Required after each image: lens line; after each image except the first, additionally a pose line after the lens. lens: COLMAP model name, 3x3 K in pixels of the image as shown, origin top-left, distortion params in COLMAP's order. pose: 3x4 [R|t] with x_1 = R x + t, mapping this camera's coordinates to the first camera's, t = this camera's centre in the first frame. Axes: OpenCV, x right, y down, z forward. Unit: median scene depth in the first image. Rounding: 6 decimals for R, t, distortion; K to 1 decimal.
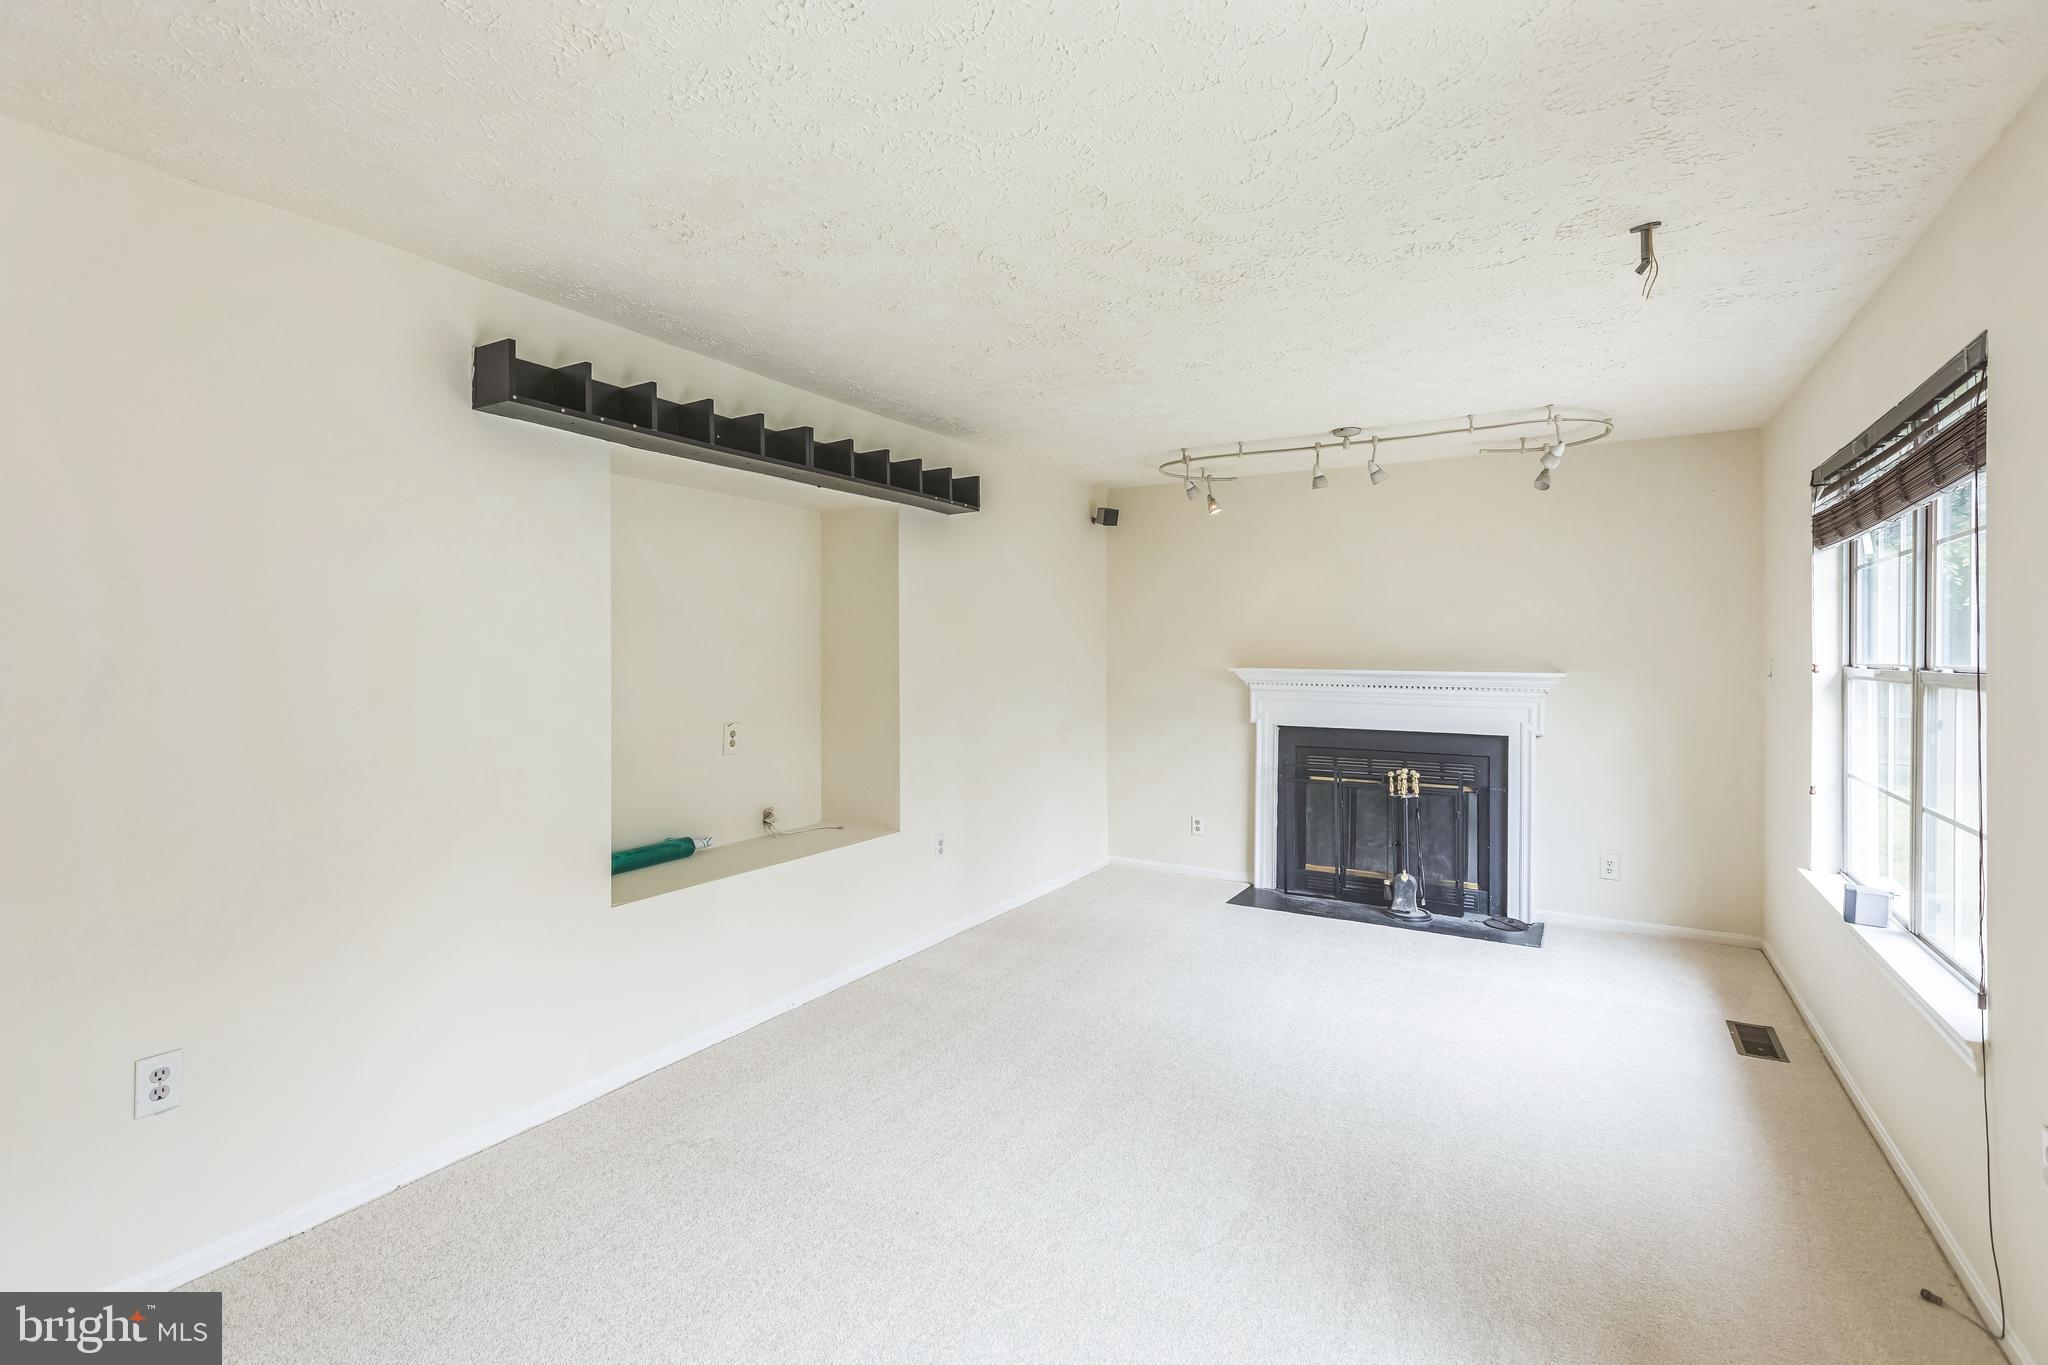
lens RADIAL K [[945.1, 0, 1008.9], [0, 945.1, 670.7], [0, 0, 1]] dist [0.004309, -0.001174]
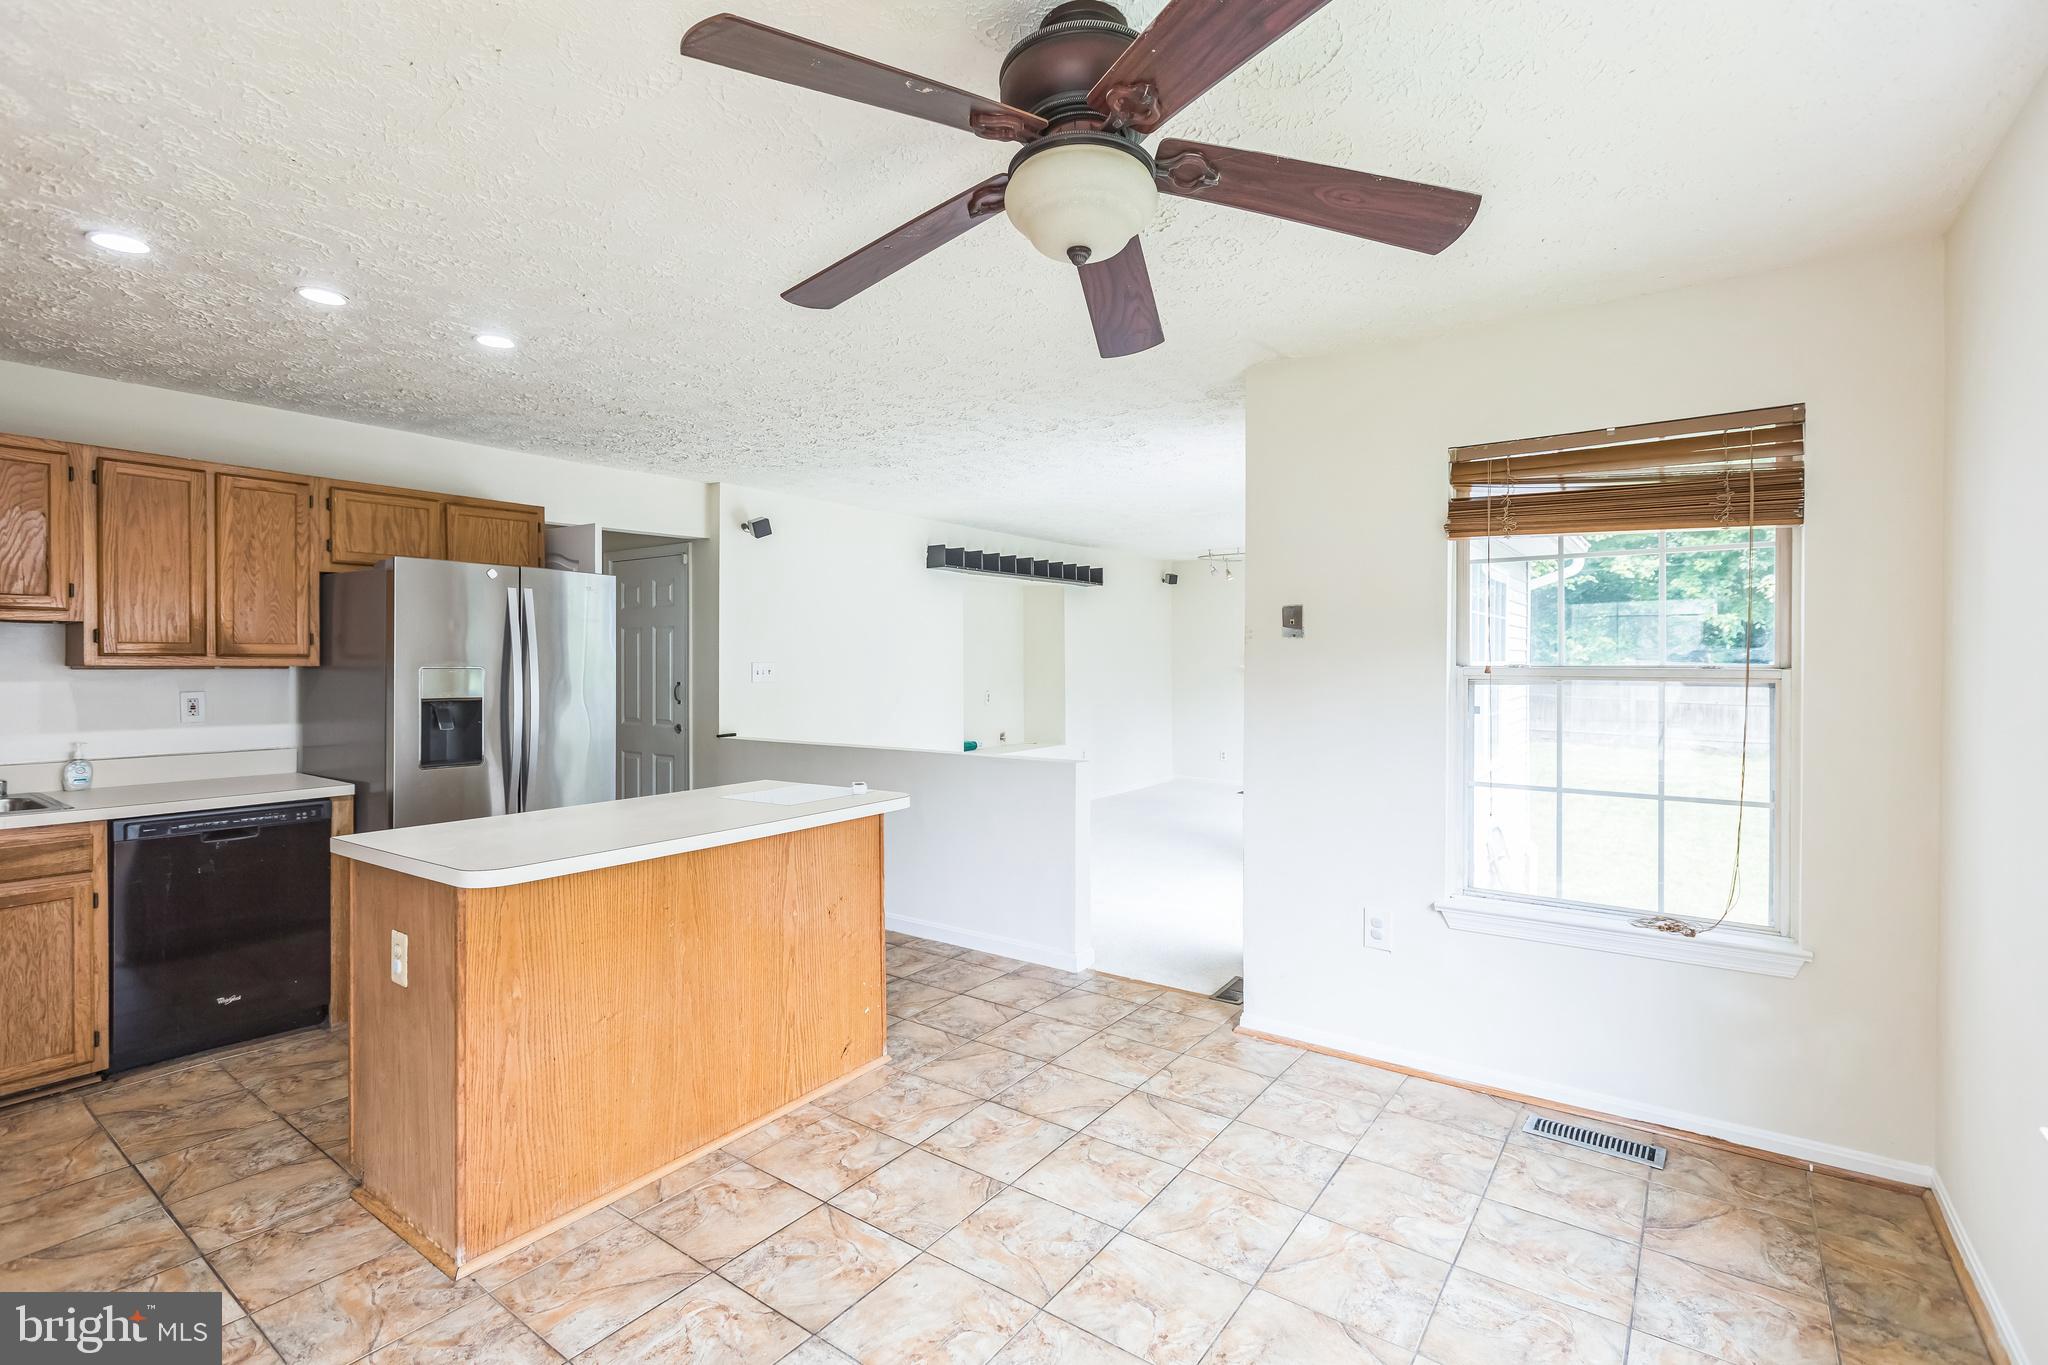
lens RADIAL K [[945.1, 0, 1020.2], [0, 945.1, 662.5], [0, 0, 1]] dist [0.004309, -0.001174]
pose [[0.997471, -0.001531, -0.071065, -0.063434], [0.000294, 0.999848, -0.017424, 0.025491], [0.071081, 0.017359, 0.997319, -0.973114]]
